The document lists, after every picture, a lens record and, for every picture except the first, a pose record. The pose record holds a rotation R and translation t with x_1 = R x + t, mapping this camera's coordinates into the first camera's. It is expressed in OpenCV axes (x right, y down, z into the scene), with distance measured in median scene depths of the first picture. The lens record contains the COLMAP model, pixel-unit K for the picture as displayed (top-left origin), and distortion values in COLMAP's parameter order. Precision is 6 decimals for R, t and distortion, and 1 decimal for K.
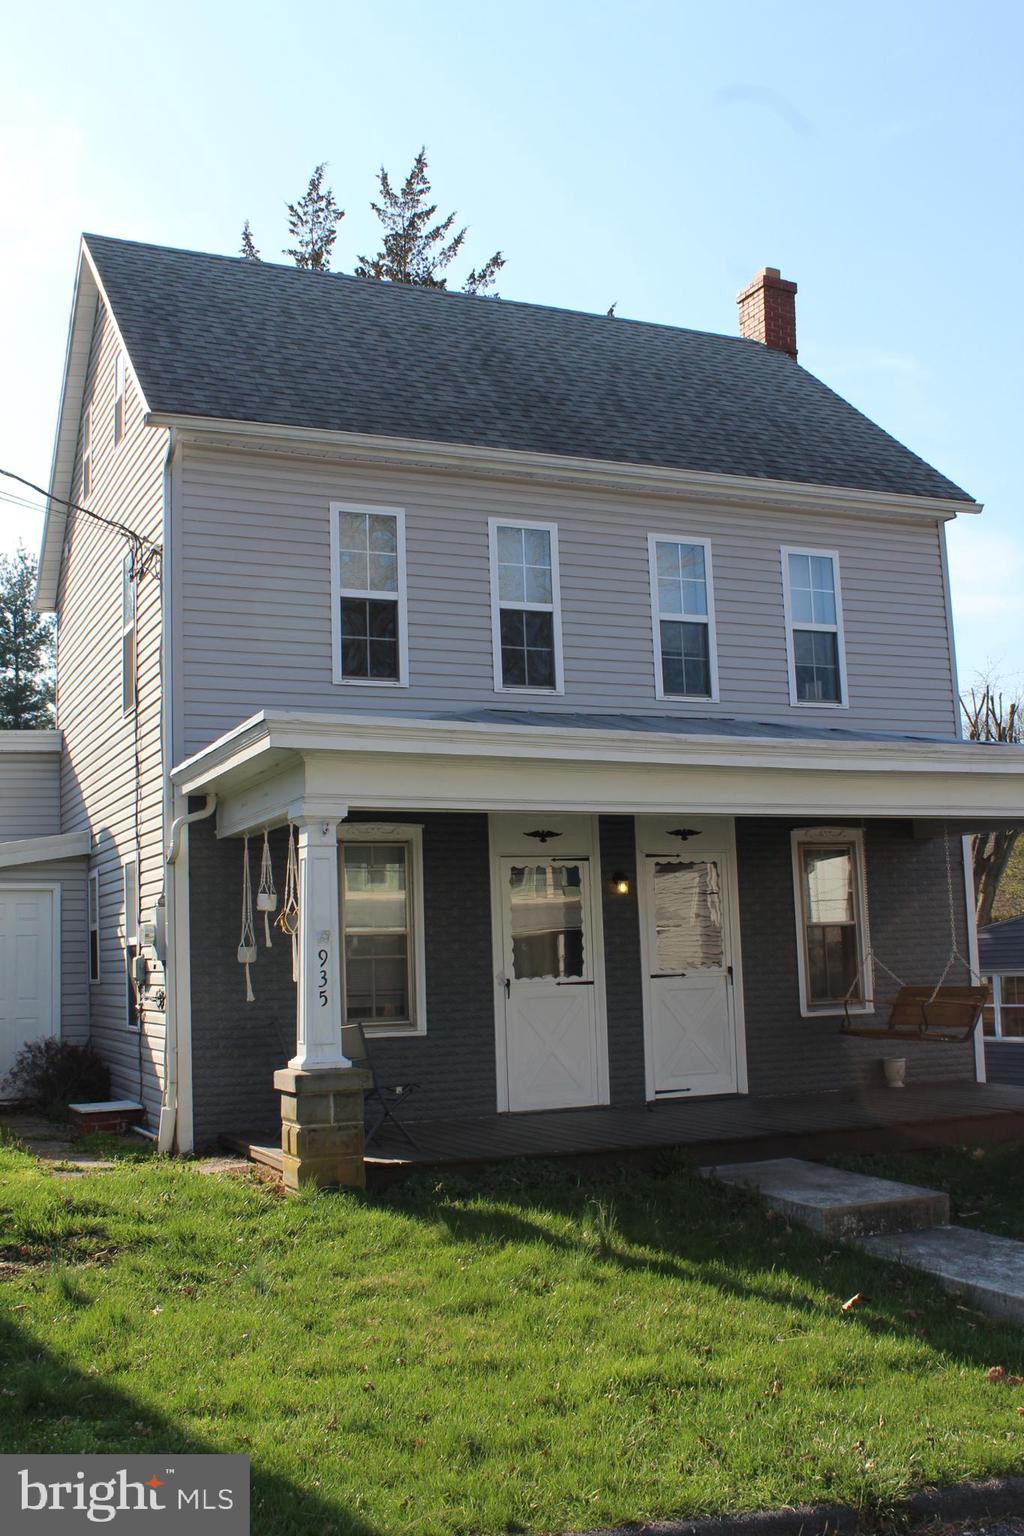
lens RADIAL K [[1591.8, 0, 512.0], [0, 1591.8, 768.0], [0, 0, 1]] dist [-0.119977, -0.010572]
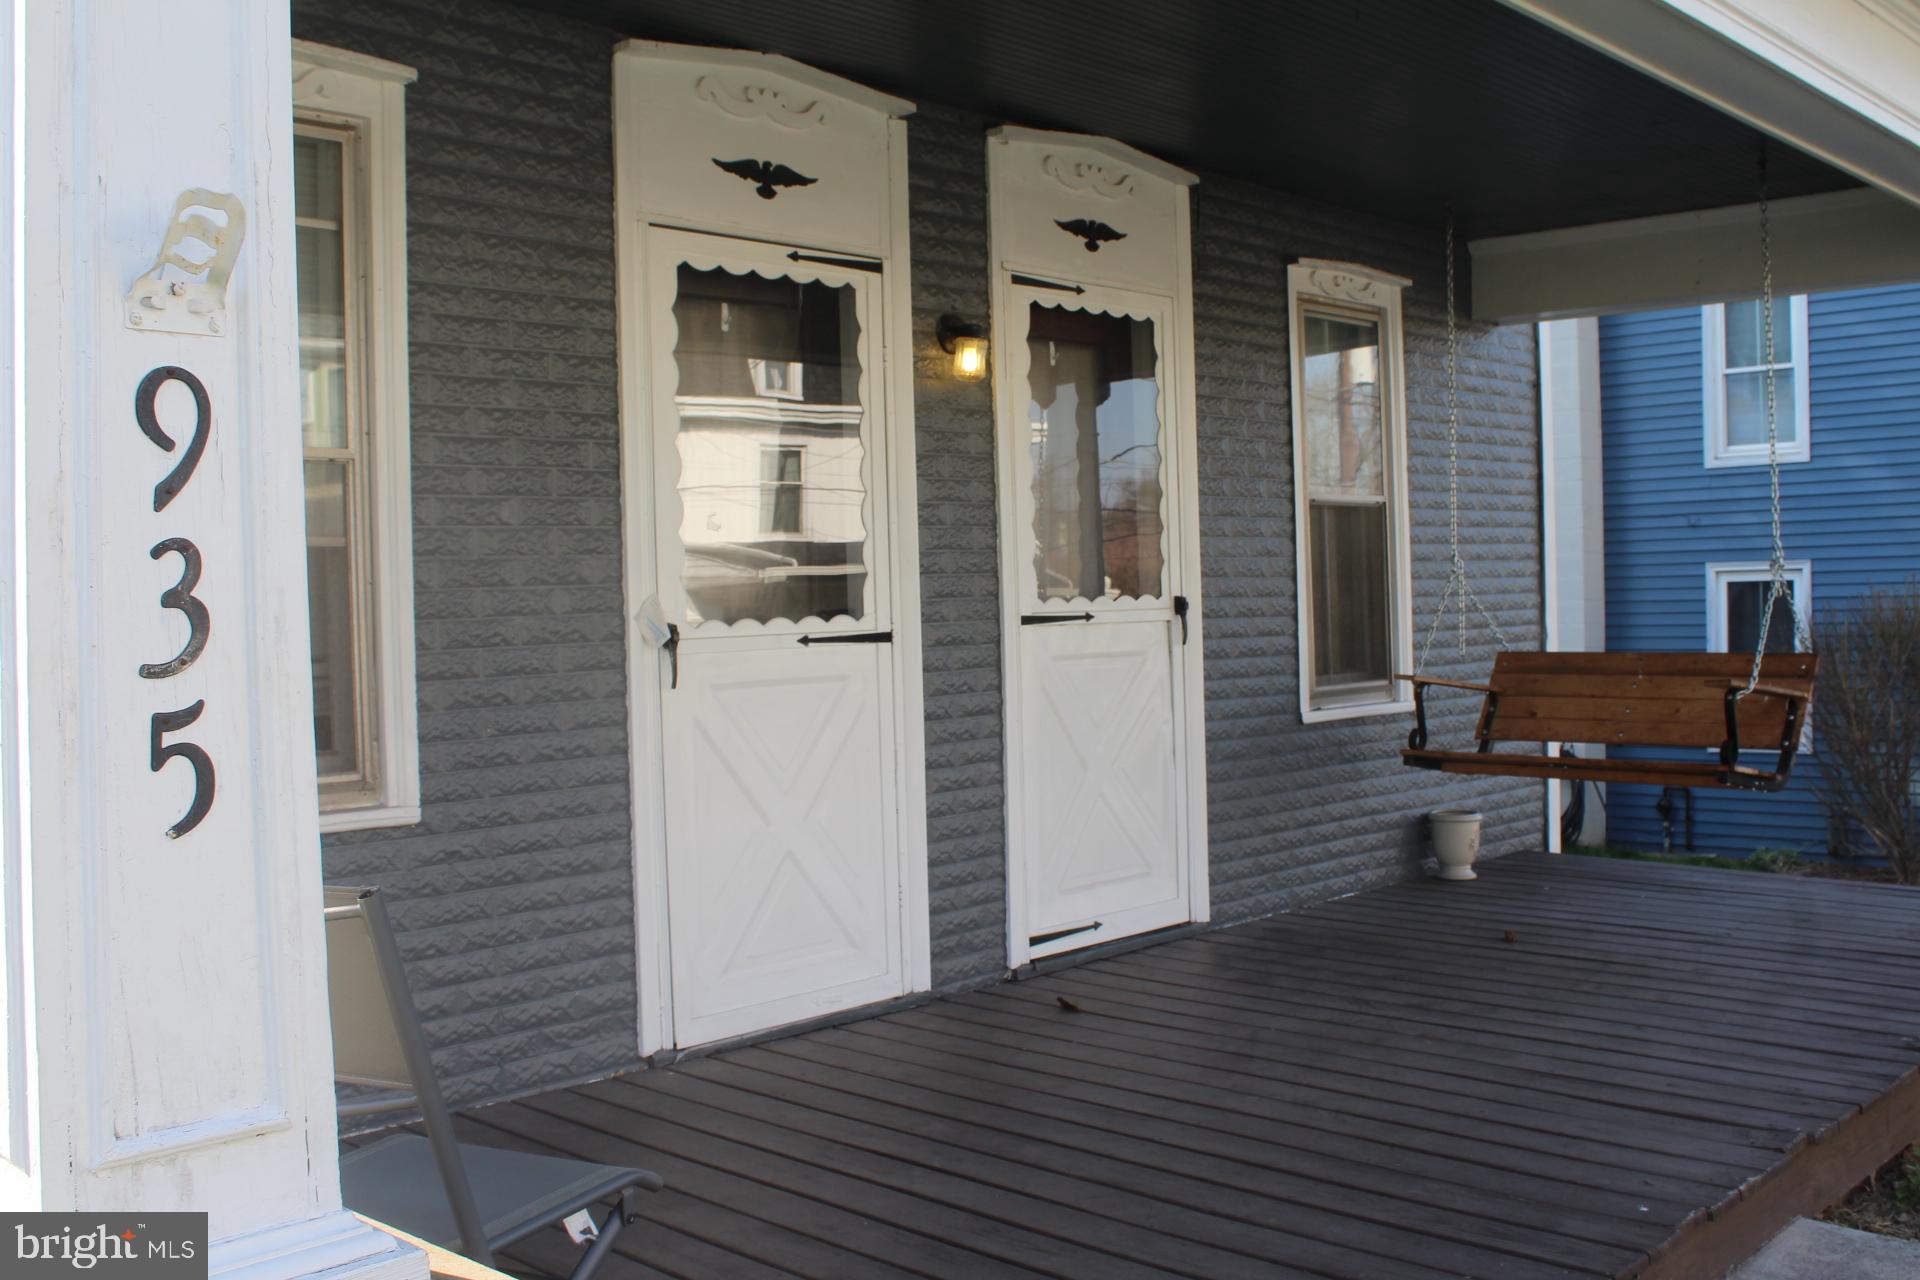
lens RADIAL K [[1866.4, 0, 960.0], [0, 1866.4, 640.0], [0, 0, 1]] dist [-0.116524, -0.001907]
pose [[0.922340, 0.000262, 0.386379, -0.087076], [-0.052764, 0.990717, 0.125283, 0.085072], [-0.382760, -0.135940, 0.913792, 0.629257]]
